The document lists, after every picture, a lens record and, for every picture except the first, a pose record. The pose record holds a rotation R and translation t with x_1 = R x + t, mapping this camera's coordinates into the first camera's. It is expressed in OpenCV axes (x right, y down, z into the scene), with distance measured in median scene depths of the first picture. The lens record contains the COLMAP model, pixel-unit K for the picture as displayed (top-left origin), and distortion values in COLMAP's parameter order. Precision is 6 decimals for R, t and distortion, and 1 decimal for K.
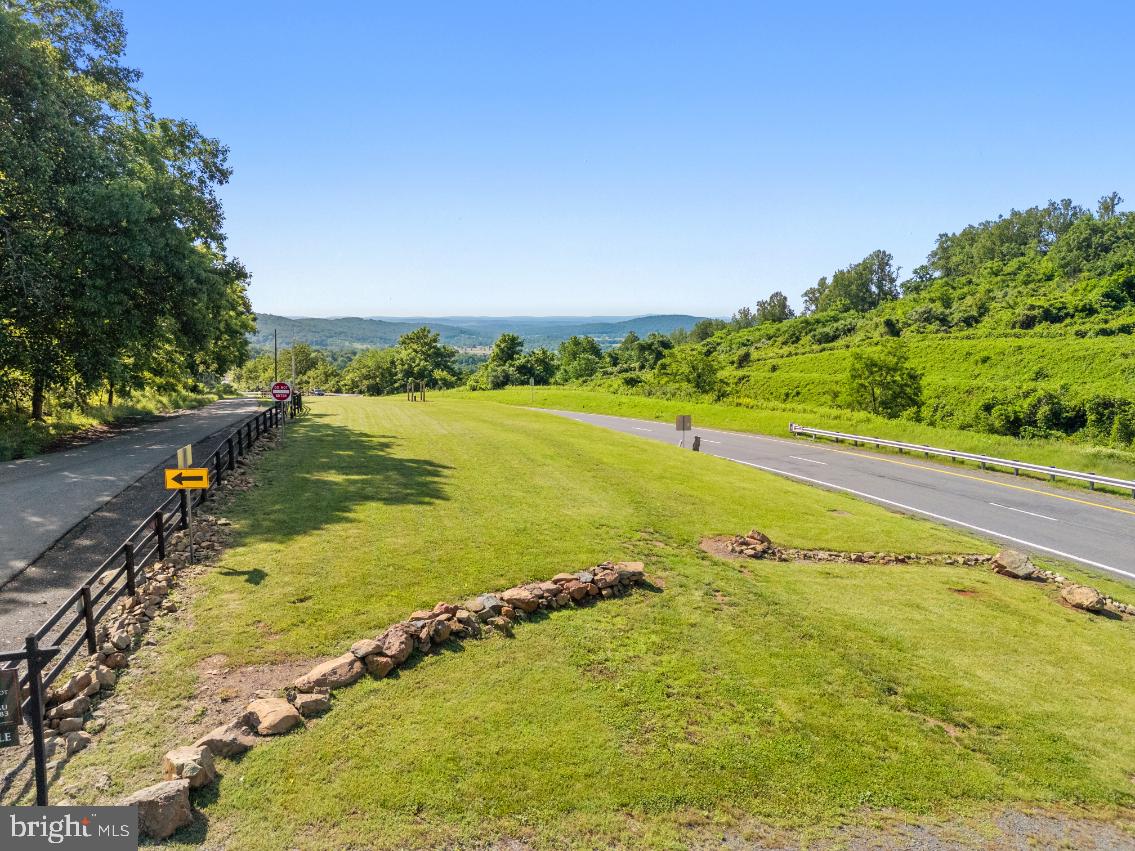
lens RADIAL K [[819.8, 0, 567.5], [0, 819.8, 425.5], [0, 0, 1]] dist [0.118861, -0.161702]
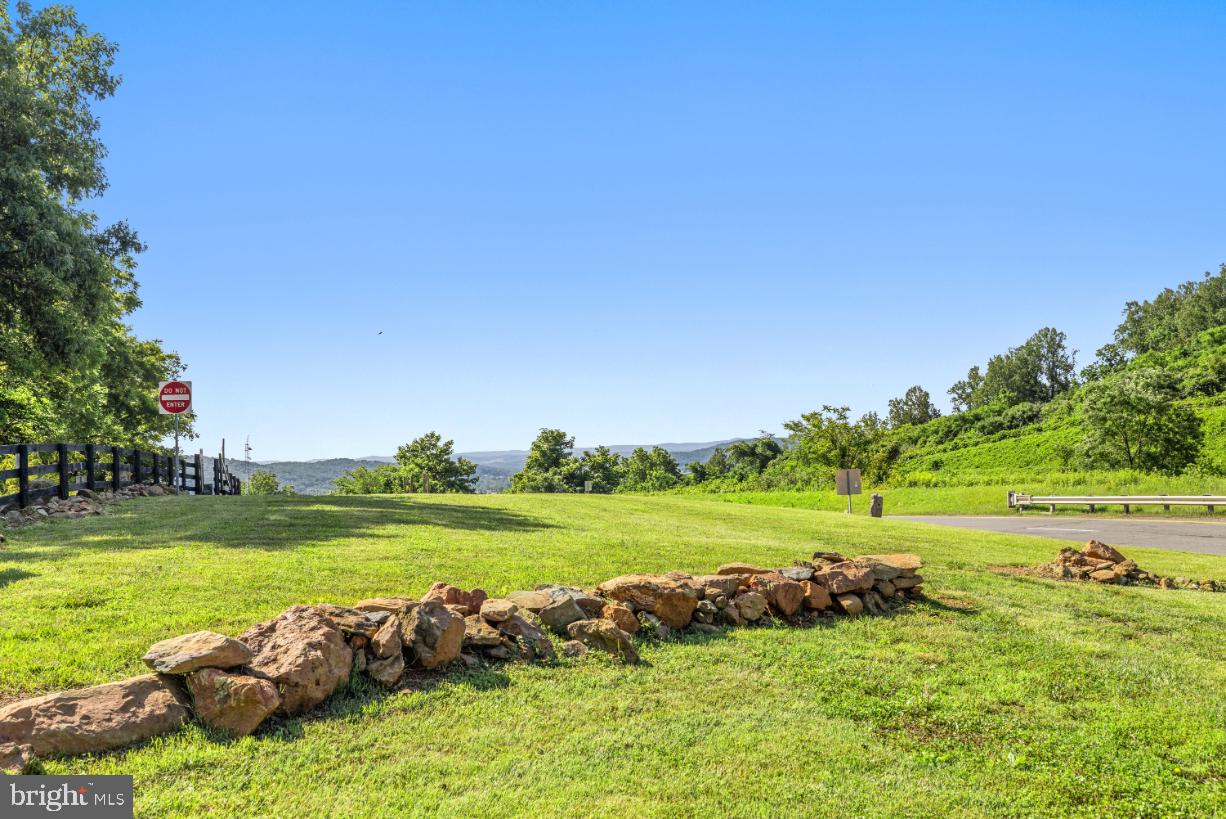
lens RADIAL K [[1116.3, 0, 613.0], [0, 1116.3, 409.5], [0, 0, 1]] dist [0.009484, 0.007072]
pose [[0.999309, -0.035586, -0.010742, -0.019680], [0.033357, 0.986001, -0.163366, 0.063674], [0.016405, 0.162895, 0.986507, 0.144760]]
